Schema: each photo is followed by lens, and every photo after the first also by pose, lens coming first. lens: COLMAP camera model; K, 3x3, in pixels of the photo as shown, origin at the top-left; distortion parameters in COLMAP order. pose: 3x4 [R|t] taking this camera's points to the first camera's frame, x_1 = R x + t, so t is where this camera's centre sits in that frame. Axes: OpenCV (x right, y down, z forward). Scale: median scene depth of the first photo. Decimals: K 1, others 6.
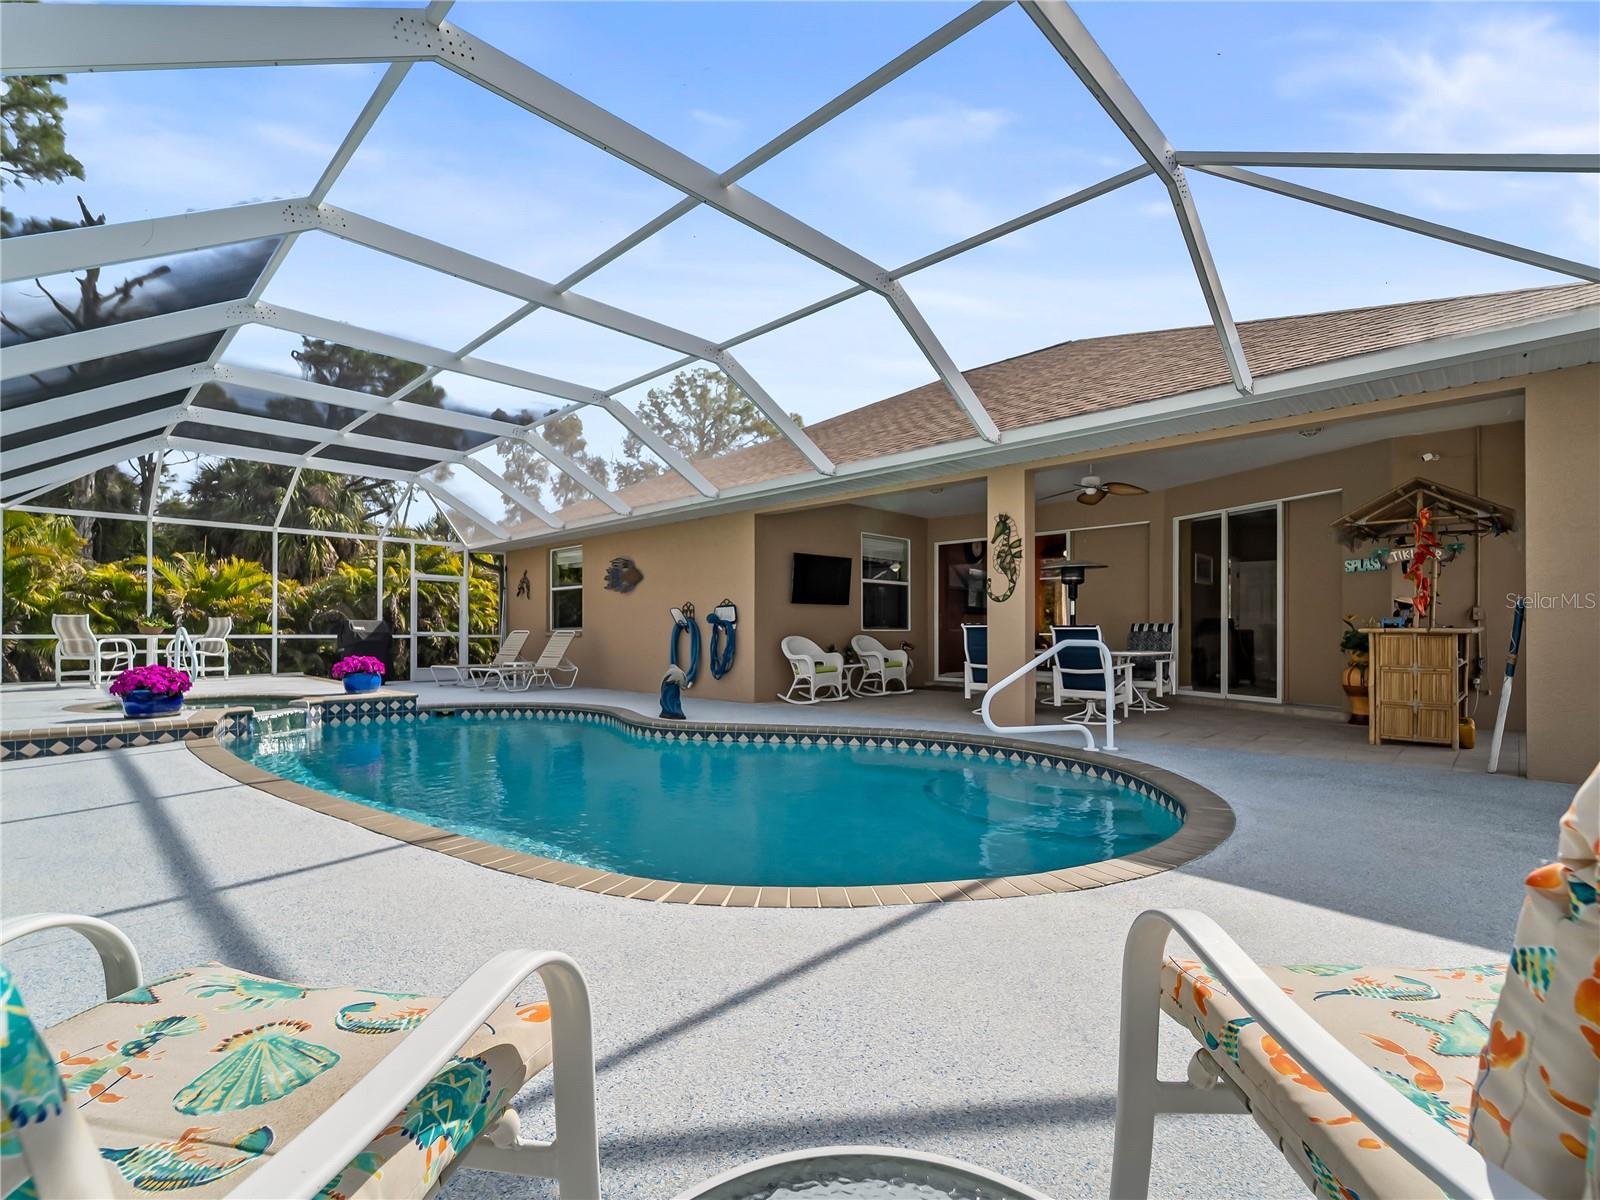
lens RADIAL K [[729.6, 0, 802.2], [0, 729.6, 624.8], [0, 0, 1]] dist [-0.001977, -0.000001]
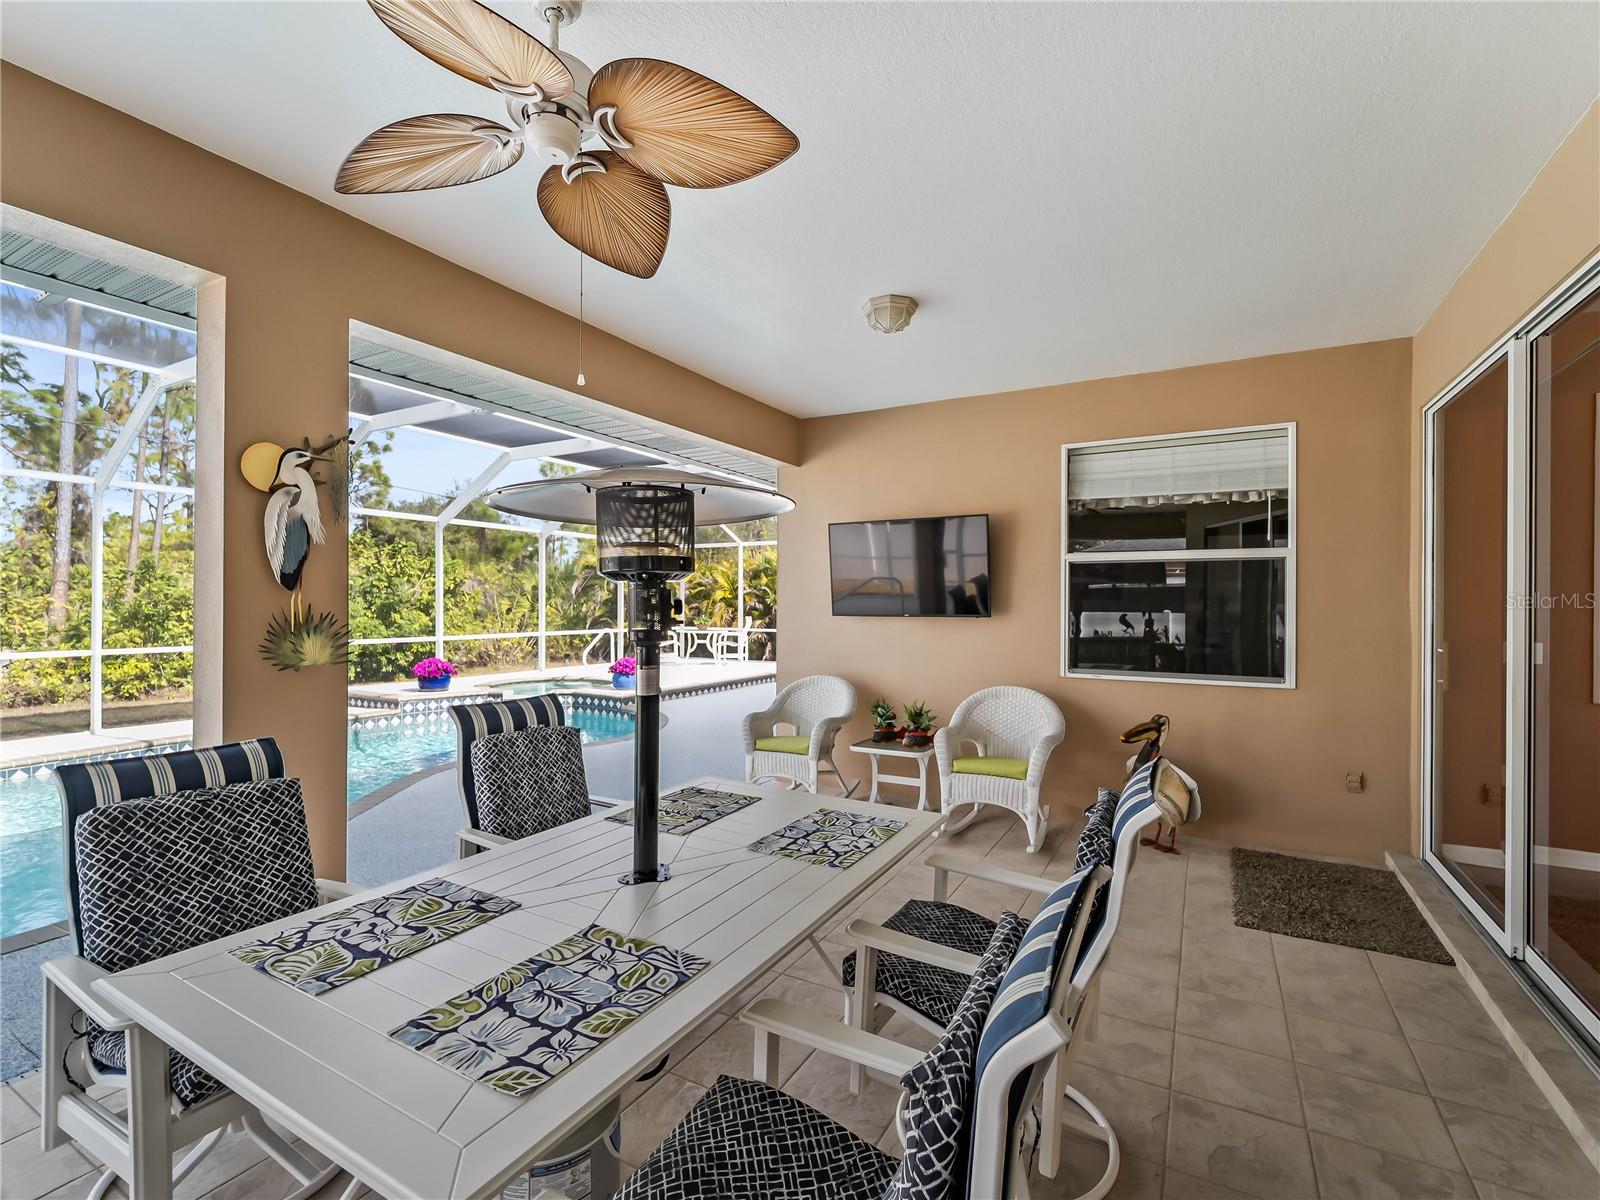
lens RADIAL K [[726.2, 0, 801.2], [0, 726.2, 606.9], [0, 0, 1]] dist [0.003025, -0.003823]
pose [[0.250391, 0.007881, -0.968113, 0.515507], [0.003700, 0.999952, 0.009097, -0.042091], [0.968138, -0.005860, 0.250350, 0.844766]]
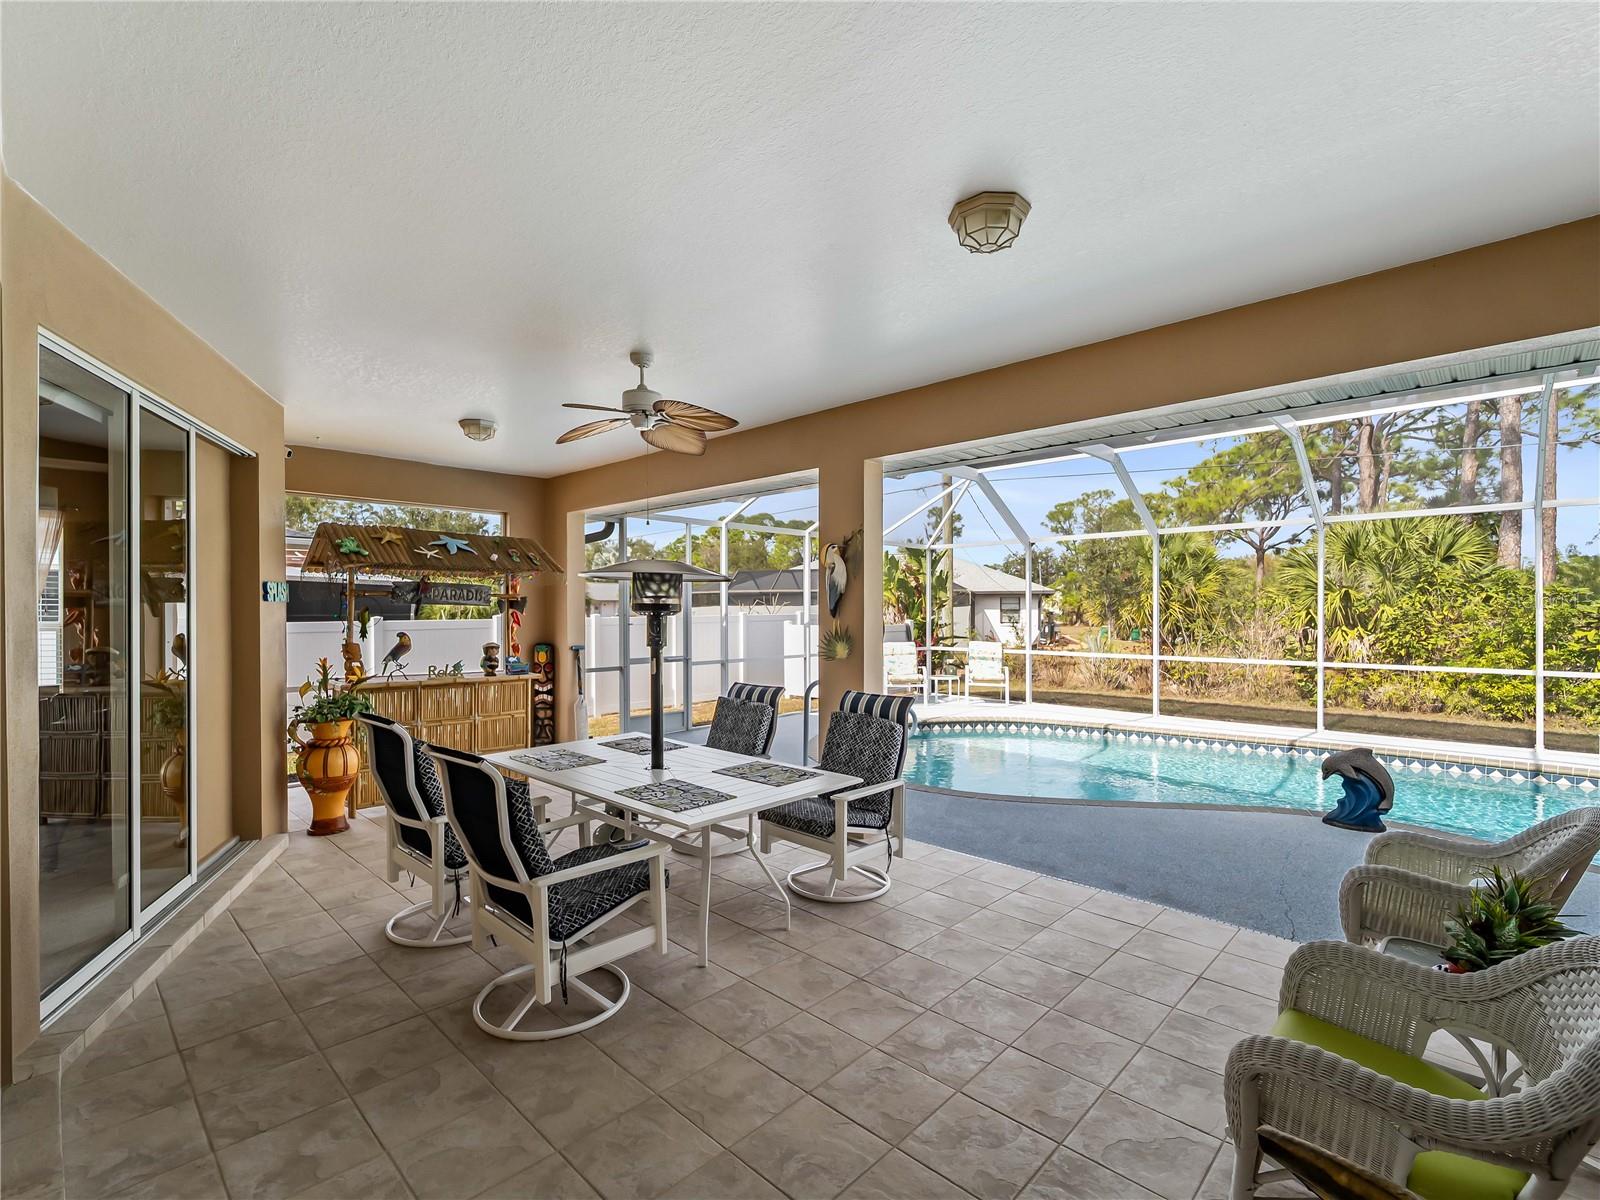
lens RADIAL K [[727.5, 0, 803.0], [0, 727.5, 616.7], [0, 0, 1]] dist [-0.004141, -0.000946]
pose [[-0.999979, -0.003508, -0.005451, 0.225037], [-0.003507, 0.999994, -0.000207, -0.047343], [0.005452, -0.000188, -0.999985, 1.258135]]
